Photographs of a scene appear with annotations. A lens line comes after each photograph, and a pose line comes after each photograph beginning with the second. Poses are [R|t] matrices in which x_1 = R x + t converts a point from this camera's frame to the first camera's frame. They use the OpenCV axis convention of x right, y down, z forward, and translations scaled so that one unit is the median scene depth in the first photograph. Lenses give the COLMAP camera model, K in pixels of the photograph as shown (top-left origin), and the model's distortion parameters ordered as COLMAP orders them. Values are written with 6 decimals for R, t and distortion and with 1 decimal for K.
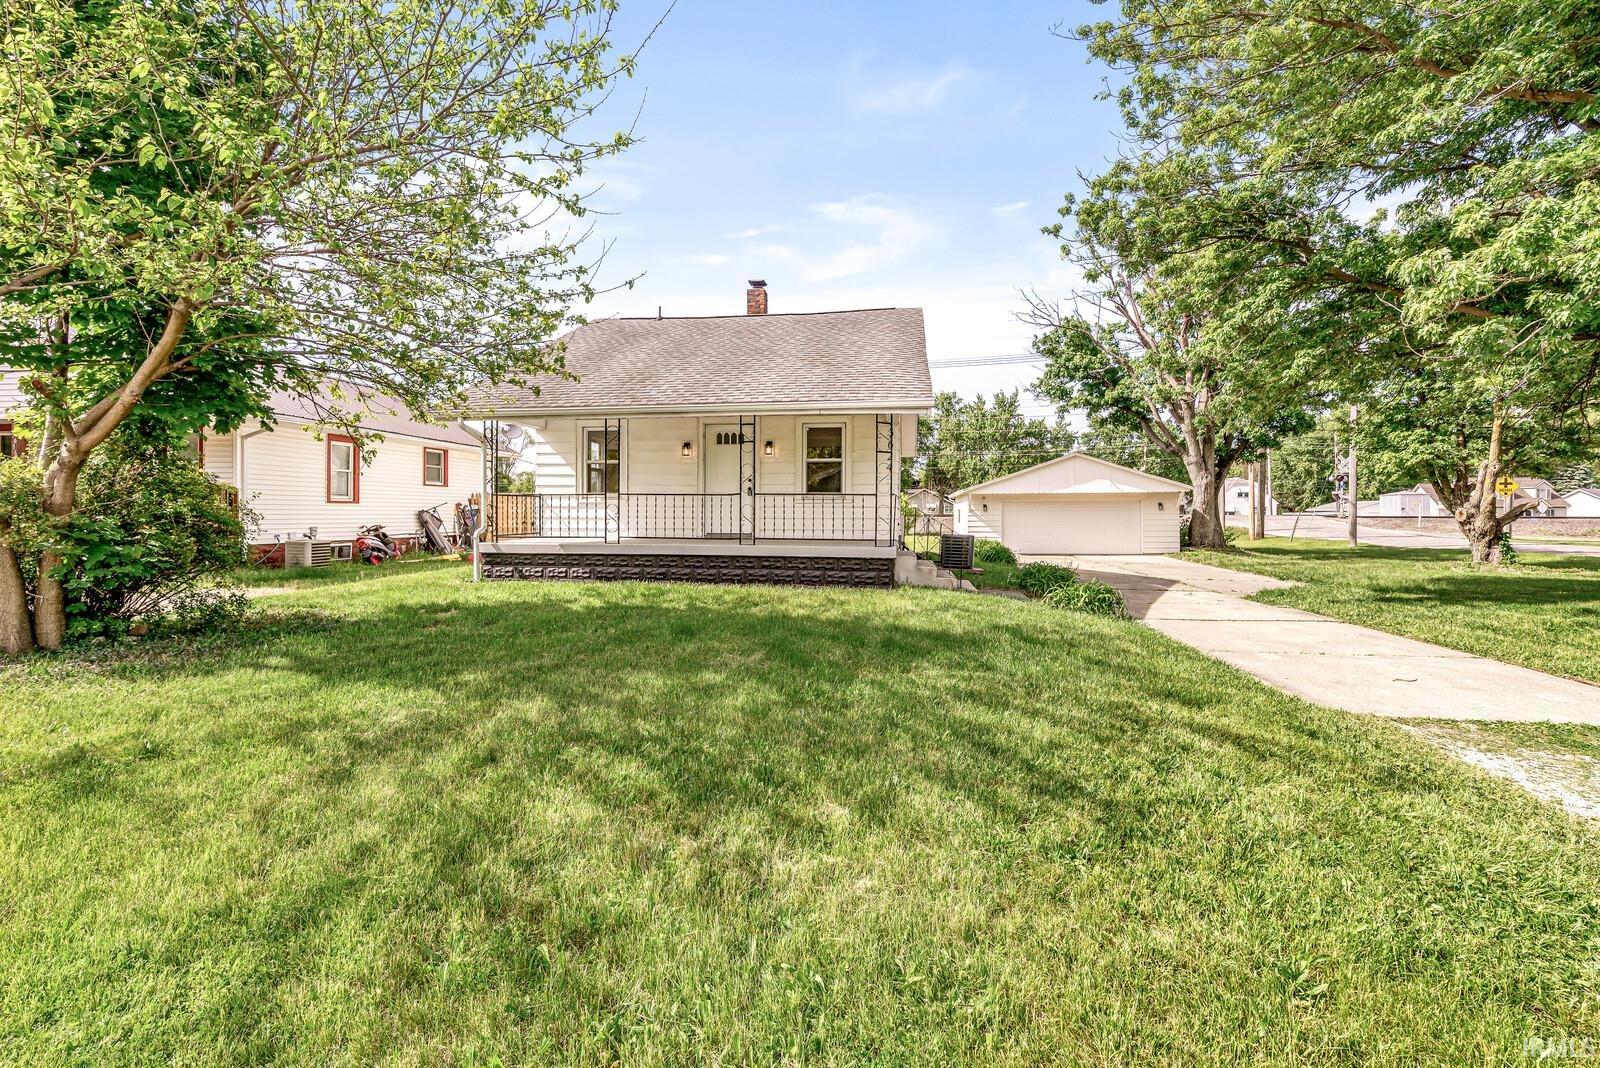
lens RADIAL K [[681.1, 0, 797.4], [0, 681.1, 527.0], [0, 0, 1]] dist [0.011155, 0.000021]
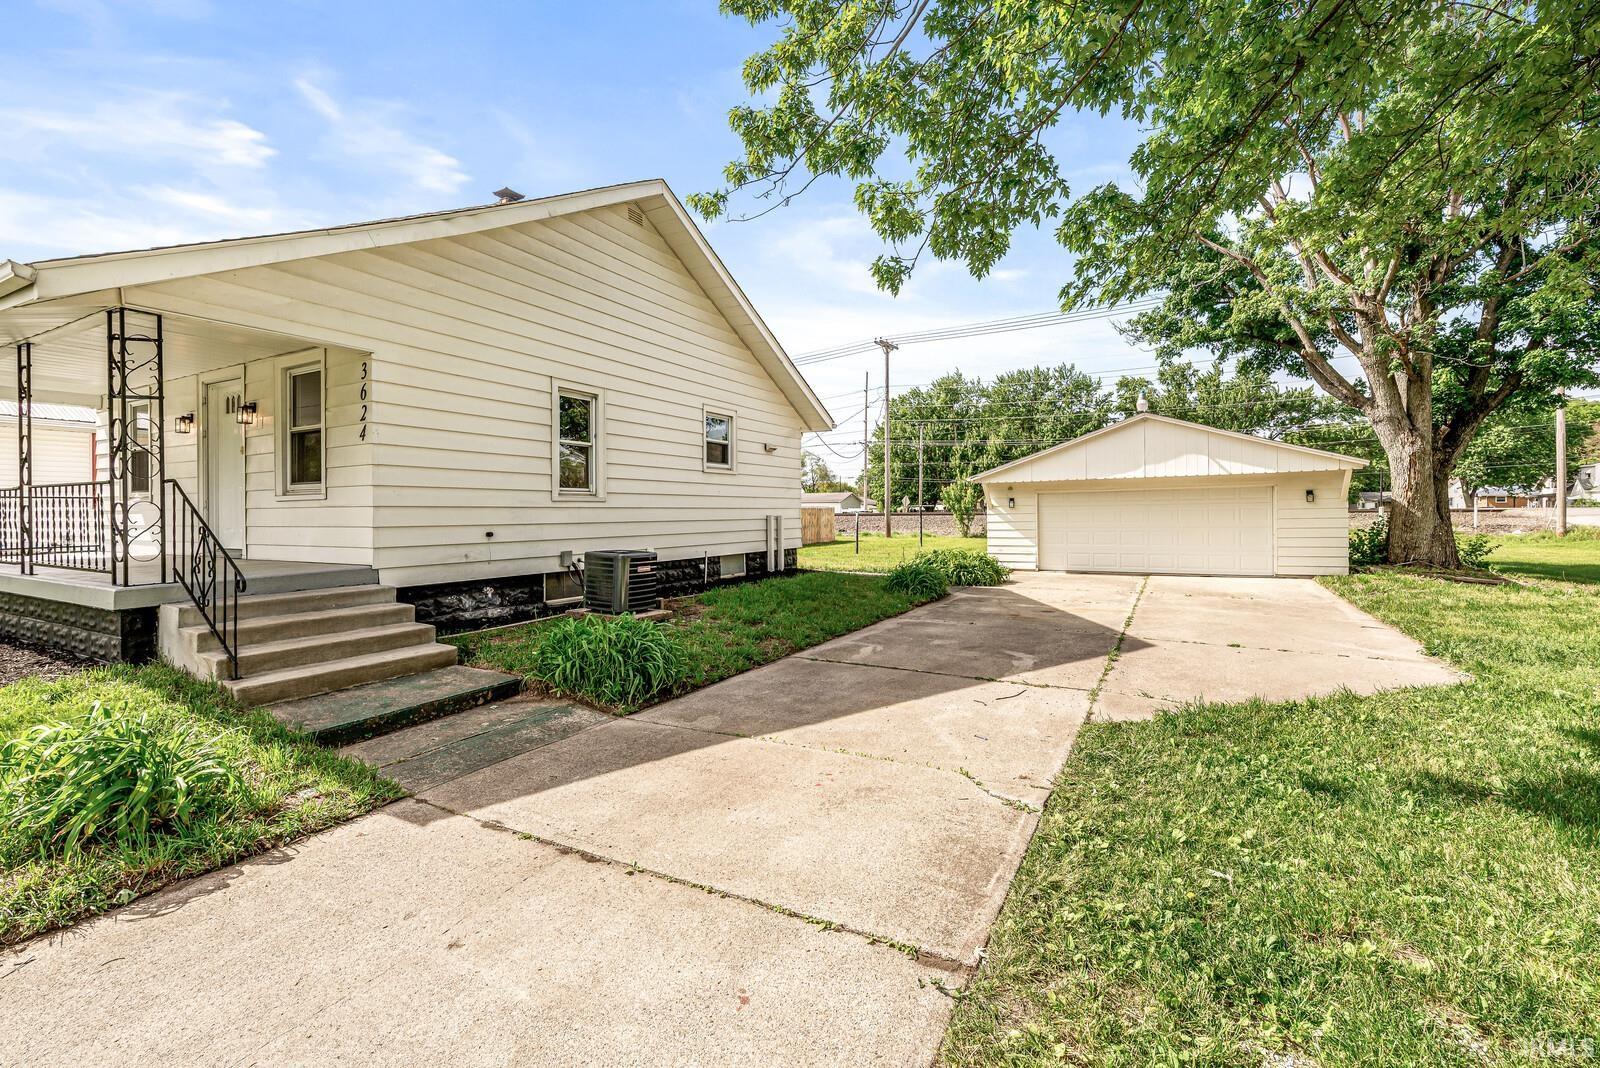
lens RADIAL K [[681.1, 0, 792.4], [0, 681.1, 527.9], [0, 0, 1]] dist [0.011155, 0.000021]
pose [[0.940303, -0.000551, -0.340337, 0.291787], [0.002352, 0.999985, 0.004879, -0.006430], [0.340329, -0.005388, 0.940291, 0.271273]]
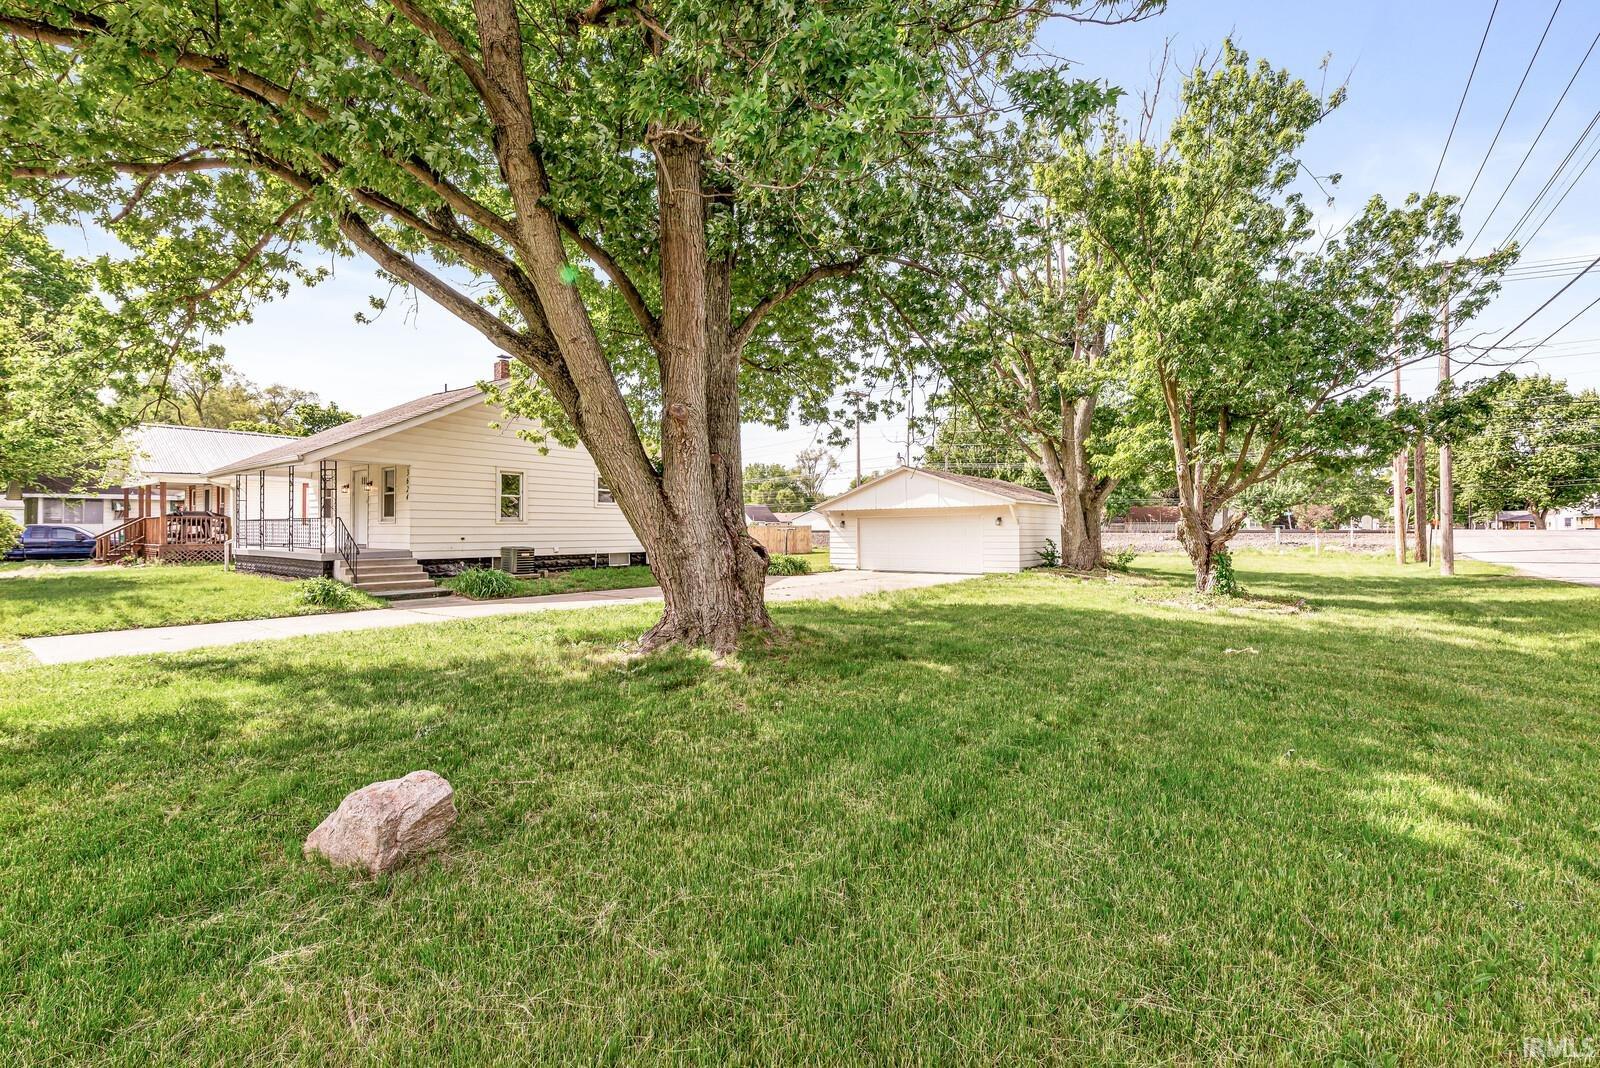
lens RADIAL K [[681.1, 0, 793.2], [0, 681.1, 539.2], [0, 0, 1]] dist [0.011155, 0.000021]
pose [[0.875382, 0.004331, -0.483412, 0.681200], [-0.006529, 0.999975, -0.002865, -0.002039], [0.483387, 0.005664, 0.875388, 0.071532]]
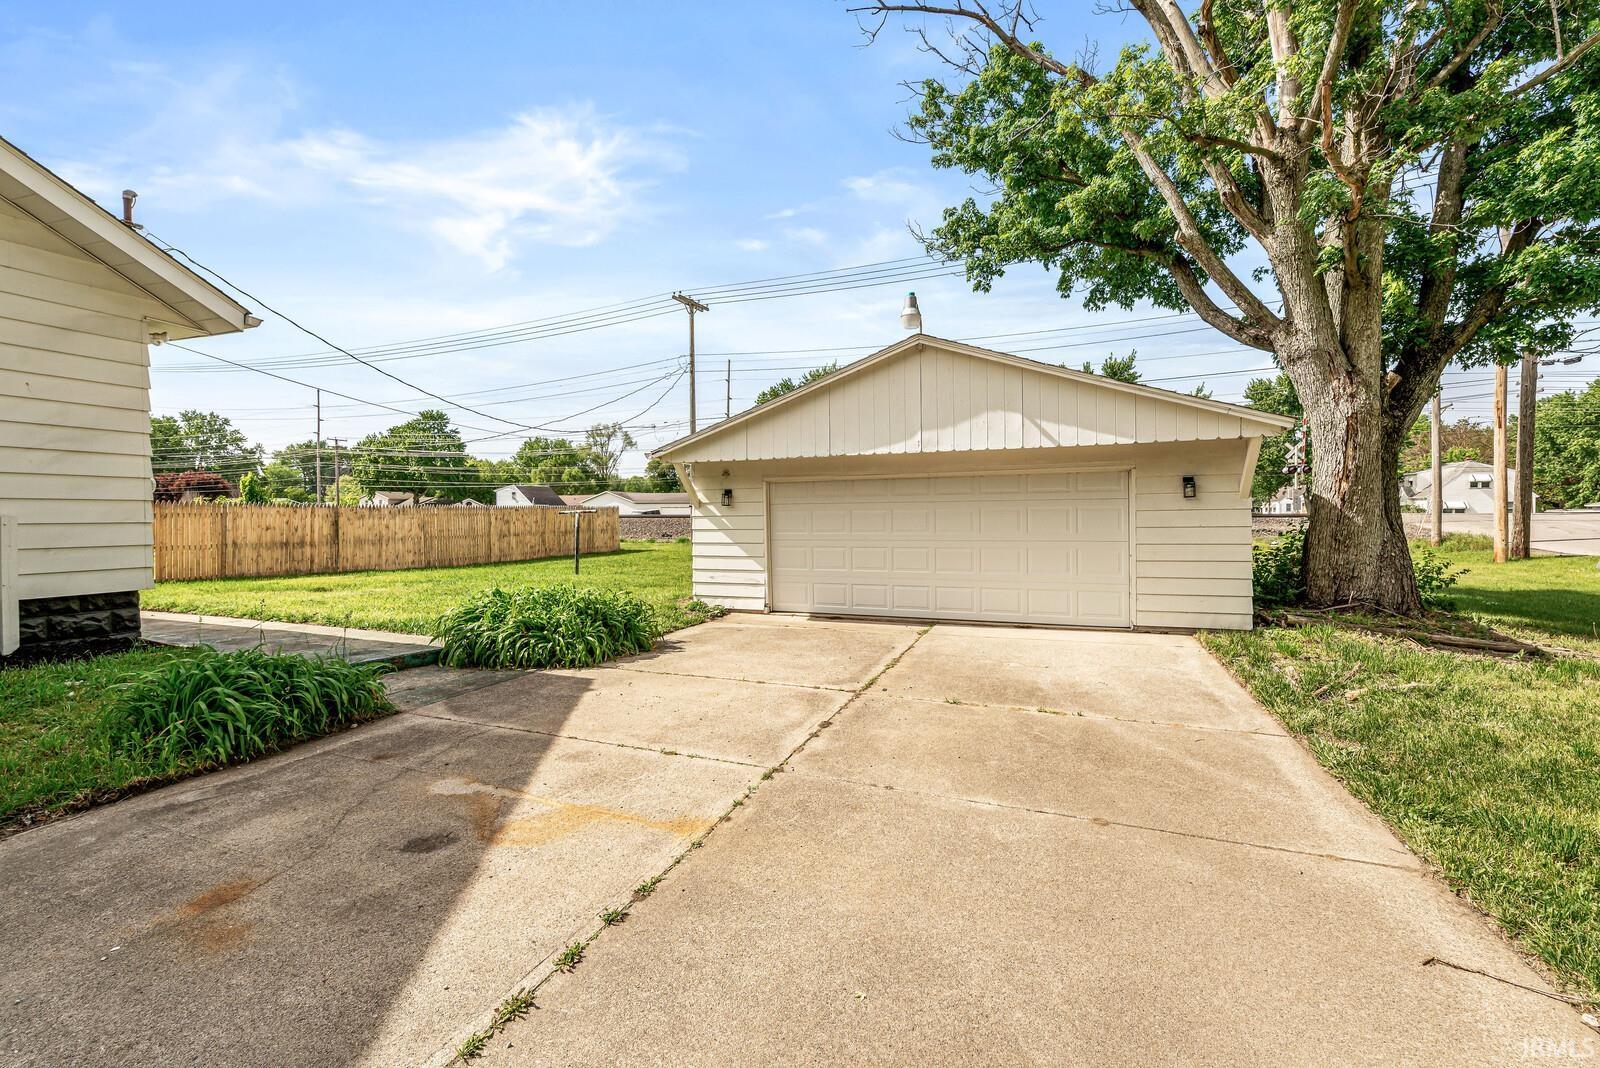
lens RADIAL K [[681.1, 0, 790.3], [0, 681.1, 525.2], [0, 0, 1]] dist [0.011155, 0.000021]
pose [[0.978558, 0.000415, -0.205973, 0.383131], [-0.000825, 0.999998, -0.001908, -0.010505], [0.205972, 0.002037, 0.978556, 0.592481]]
